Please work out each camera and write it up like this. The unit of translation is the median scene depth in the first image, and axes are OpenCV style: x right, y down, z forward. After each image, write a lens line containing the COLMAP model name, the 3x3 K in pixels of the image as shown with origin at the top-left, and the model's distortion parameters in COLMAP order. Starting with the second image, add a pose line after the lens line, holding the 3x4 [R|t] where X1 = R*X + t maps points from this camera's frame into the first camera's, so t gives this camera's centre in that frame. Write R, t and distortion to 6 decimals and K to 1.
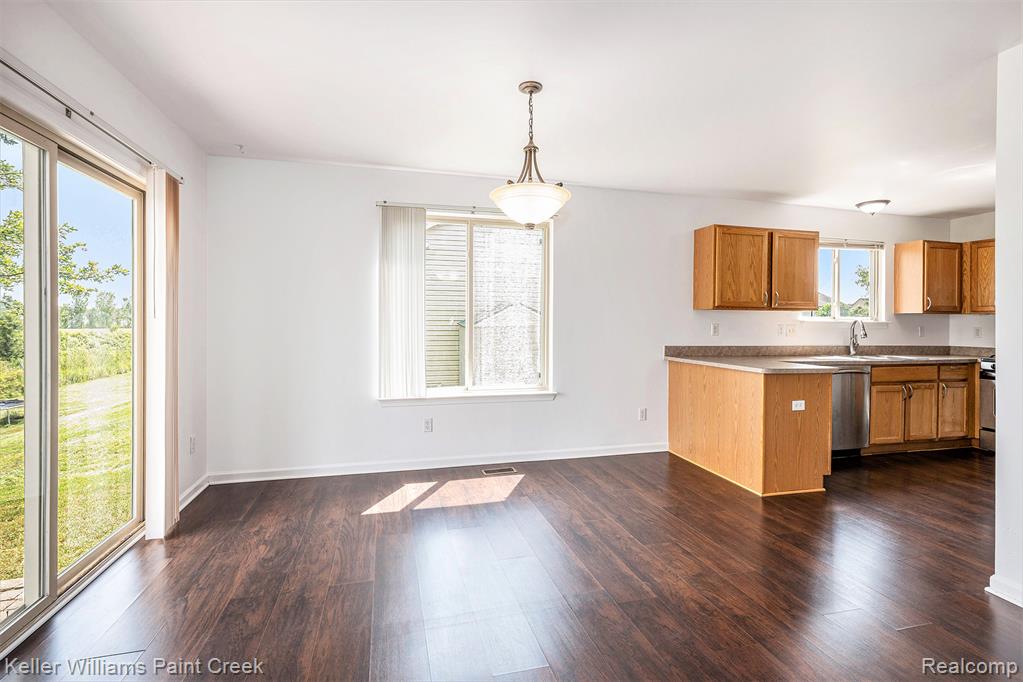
lens RADIAL K [[503.8, 0, 491.3], [0, 503.8, 314.8], [0, 0, 1]] dist [0.005203, 0.000920]
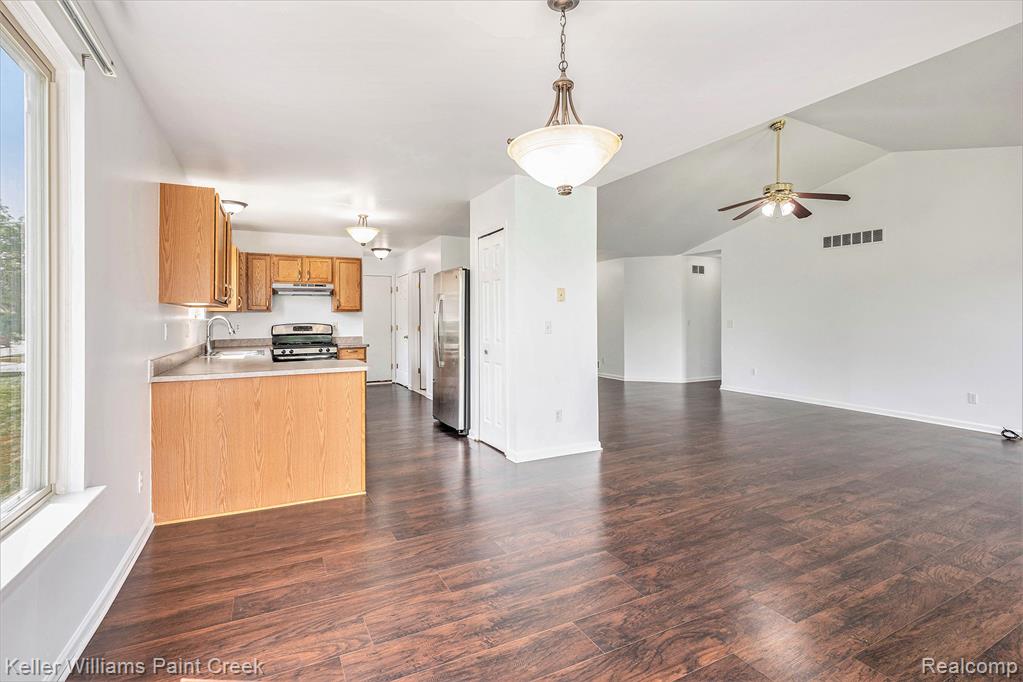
lens RADIAL K [[480.0, 0, 511.2], [0, 480.0, 326.0], [0, 0, 1]] dist [-0.009624, 0.001275]
pose [[-0.236556, -0.023802, 0.971326, -0.337780], [-0.006166, 0.999717, 0.022996, 0.003178], [-0.971598, -0.000549, -0.236636, 0.716395]]
